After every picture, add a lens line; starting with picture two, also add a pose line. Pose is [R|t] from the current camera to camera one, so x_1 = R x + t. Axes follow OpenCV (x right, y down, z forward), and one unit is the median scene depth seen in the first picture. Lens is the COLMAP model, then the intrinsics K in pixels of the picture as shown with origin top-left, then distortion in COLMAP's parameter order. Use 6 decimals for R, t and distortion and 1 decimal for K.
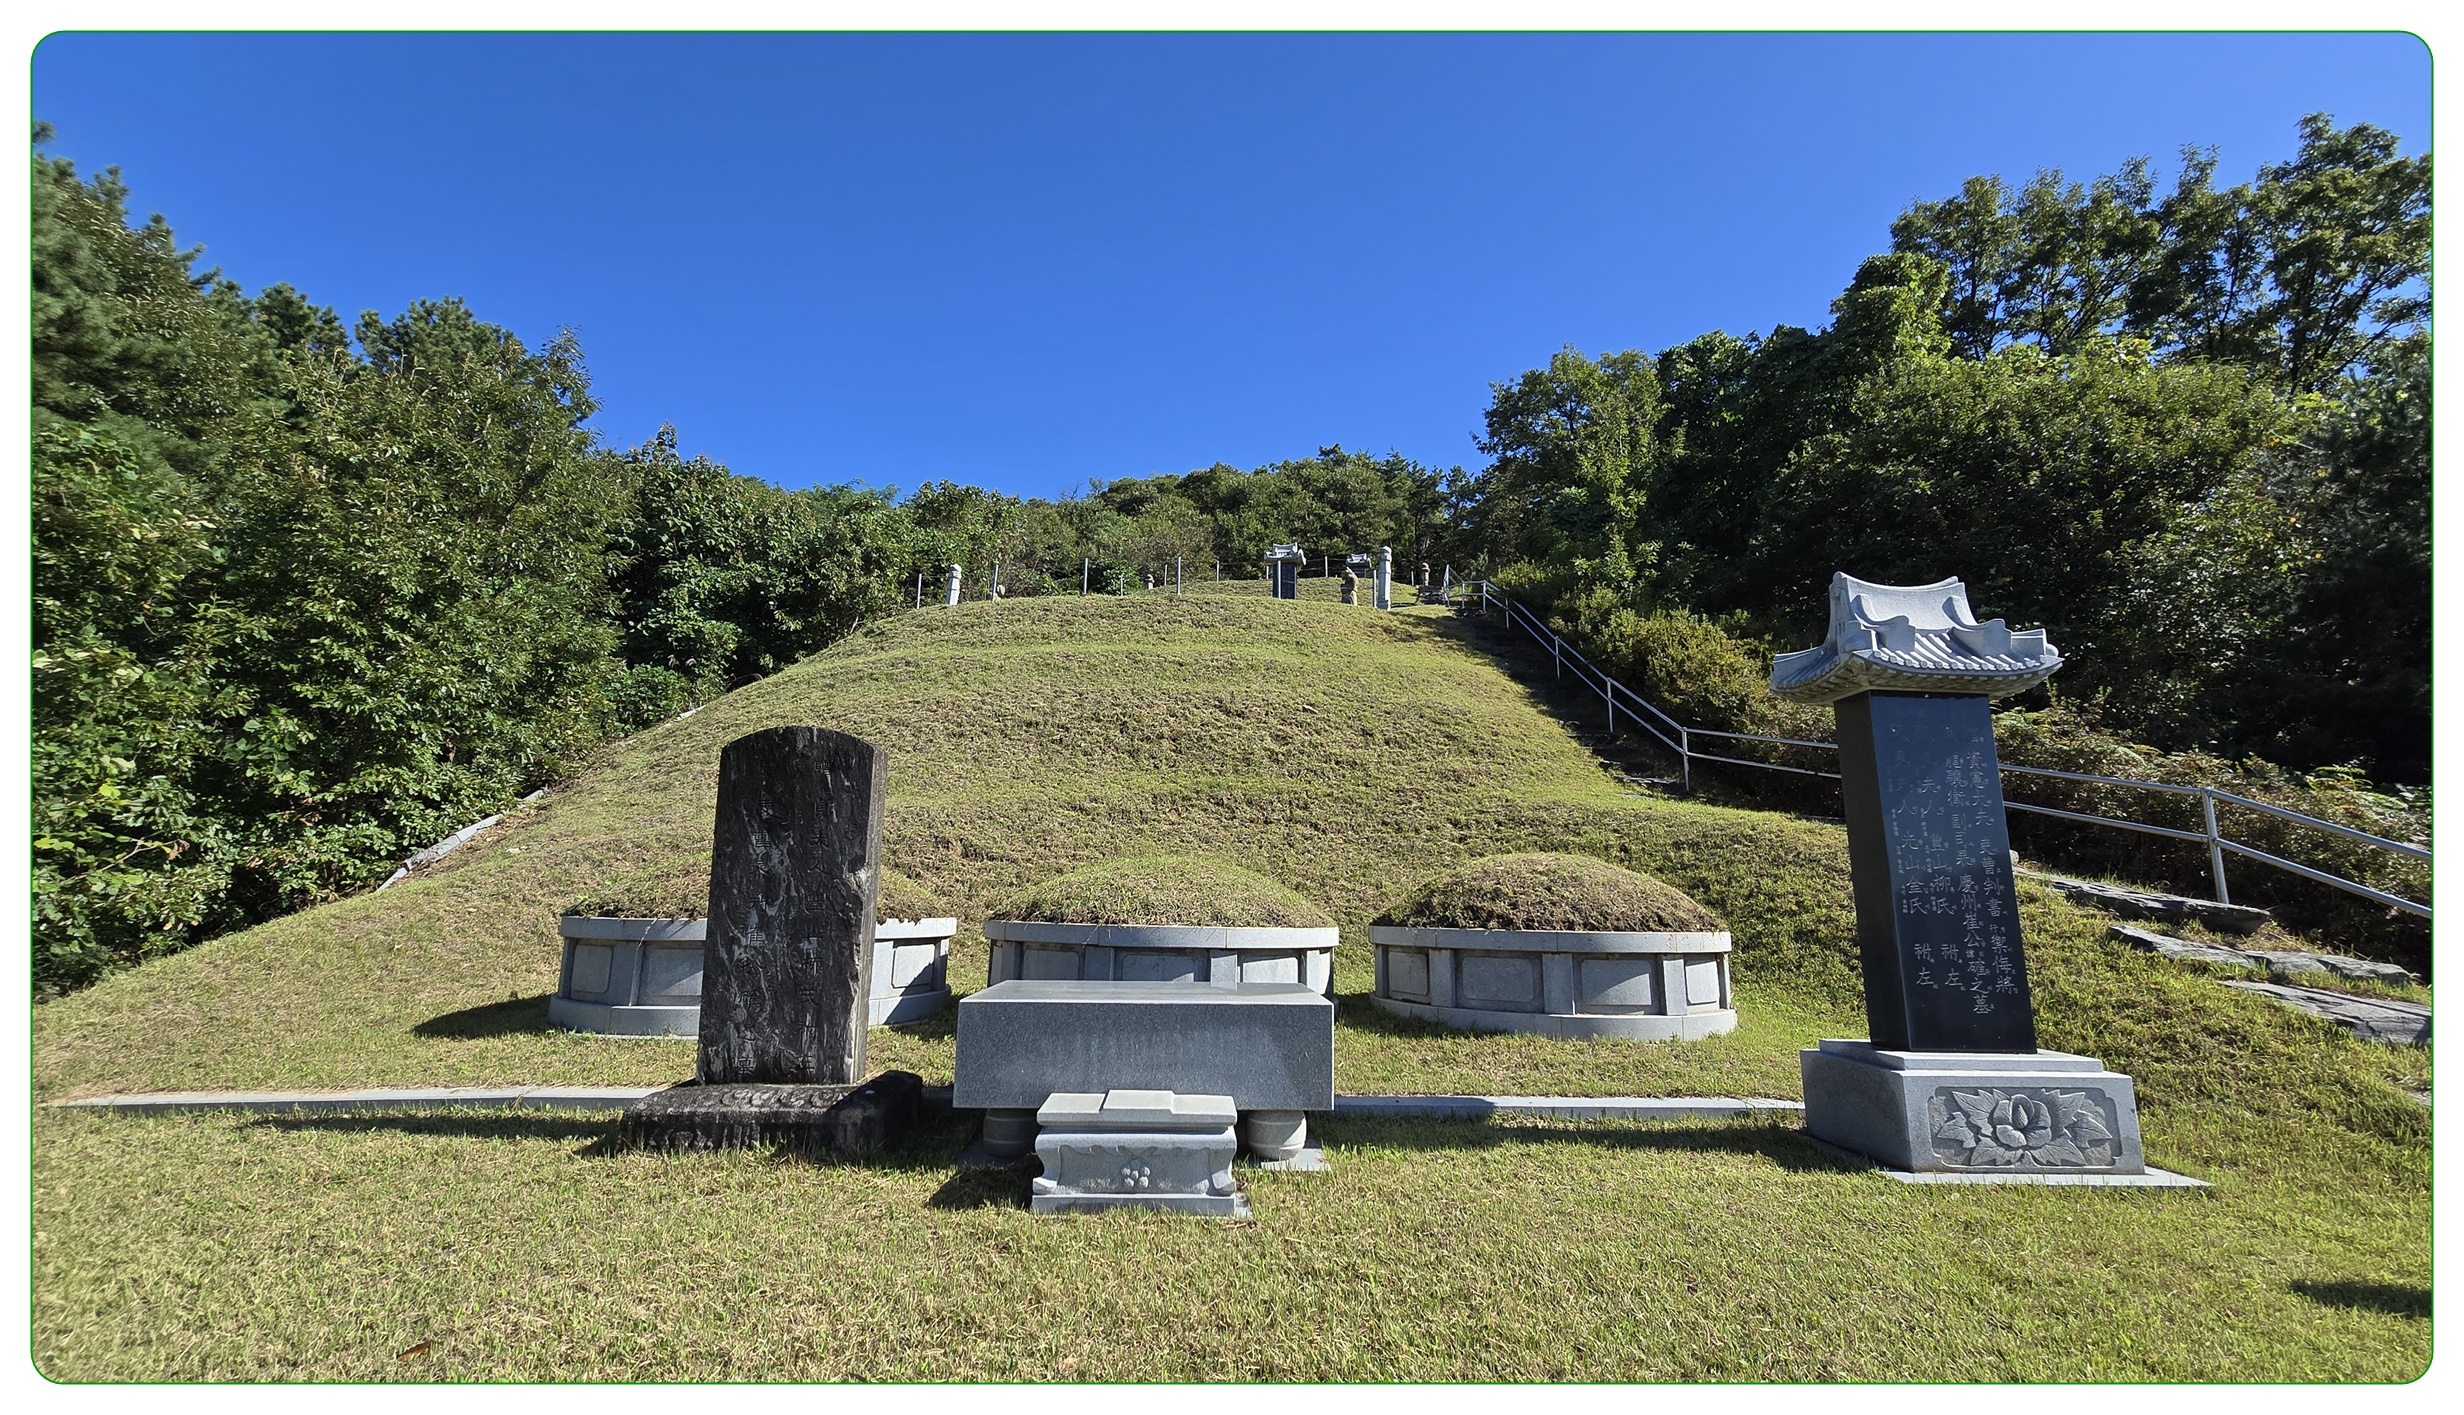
lens RADIAL K [[1051.0, 0, 1232.0], [0, 1051.0, 707.5], [0, 0, 1]] dist [-0.001989, -0.000499]
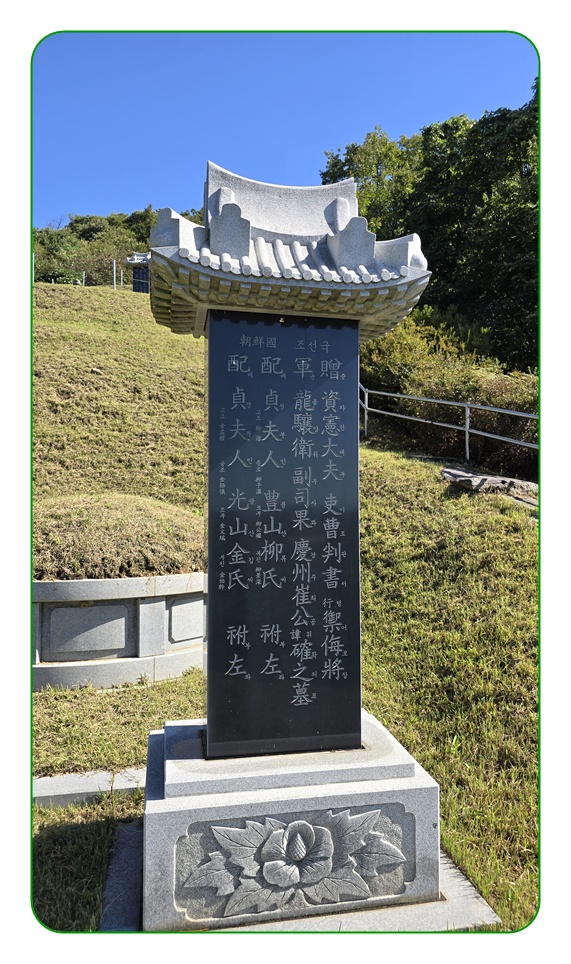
lens RADIAL K [[635.9, 0, 309.7], [0, 635.9, 493.0], [0, 0, 1]] dist [0.065574, -0.079824]
pose [[0.986857, -0.012716, 0.161096, 0.479787], [-0.014786, 0.985612, 0.168375, 0.029218], [-0.160919, -0.168544, 0.972470, 0.397585]]
